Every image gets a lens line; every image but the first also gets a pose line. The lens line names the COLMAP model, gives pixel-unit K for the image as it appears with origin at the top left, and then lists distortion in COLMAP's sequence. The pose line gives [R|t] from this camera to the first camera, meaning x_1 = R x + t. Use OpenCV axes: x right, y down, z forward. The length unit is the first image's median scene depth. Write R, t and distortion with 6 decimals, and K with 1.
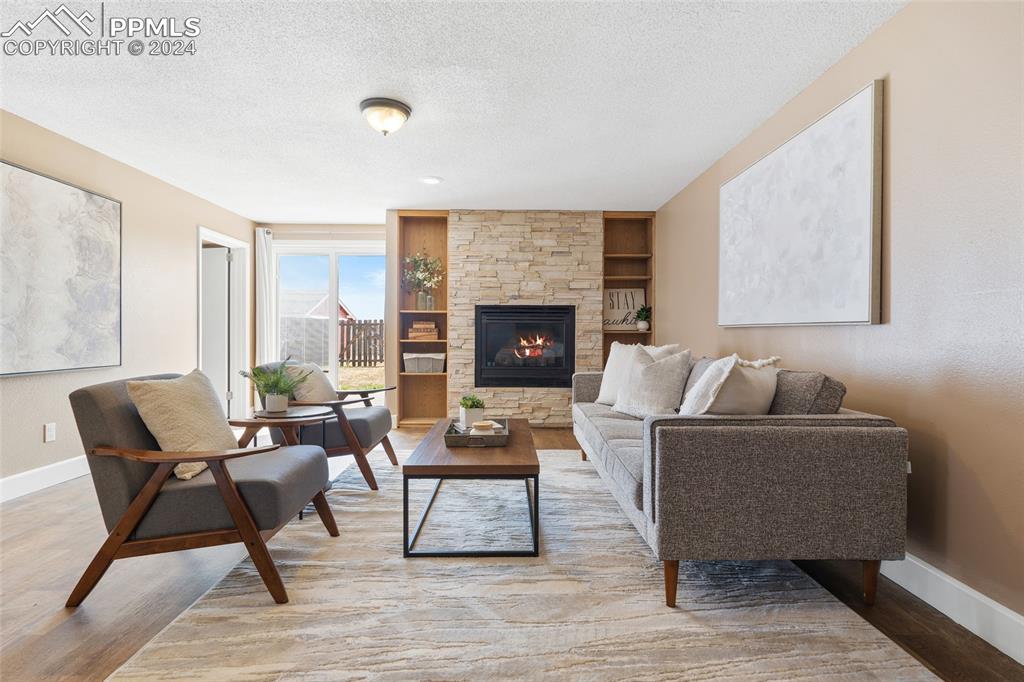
lens RADIAL K [[505.2, 0, 515.7], [0, 505.2, 338.5], [0, 0, 1]] dist [-0.002971, -0.000322]
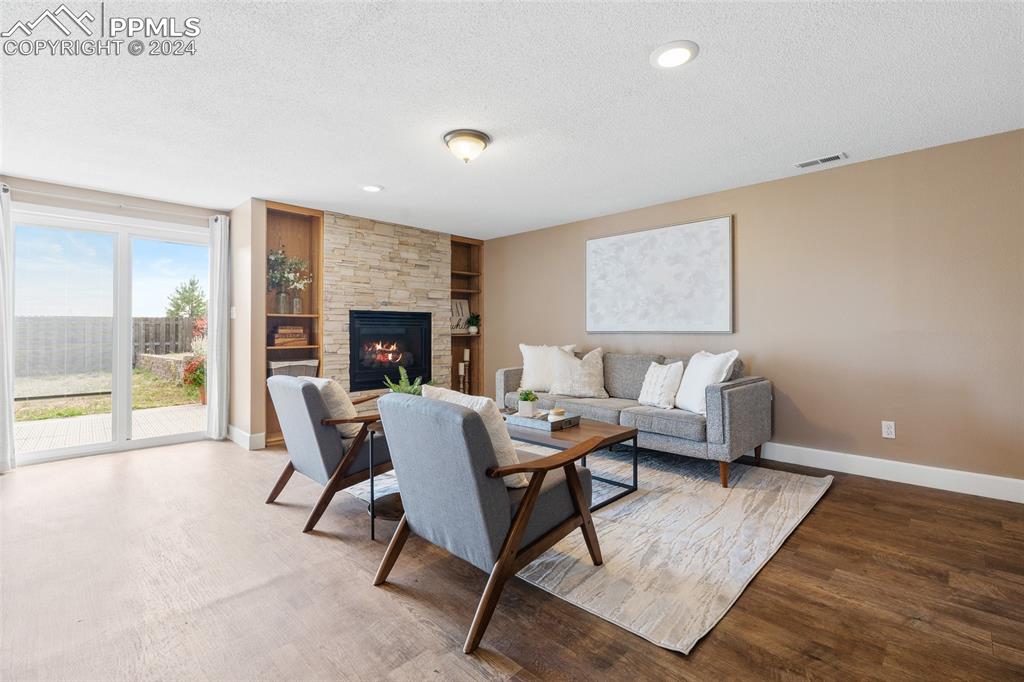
lens RADIAL K [[462.3, 0, 511.4], [0, 462.3, 334.5], [0, 0, 1]] dist [-0.002264, 0.000301]
pose [[0.706806, -0.010913, 0.707324, -0.502725], [0.012619, 0.999916, 0.002817, -0.016199], [-0.707295, 0.006935, 0.706884, 0.123880]]
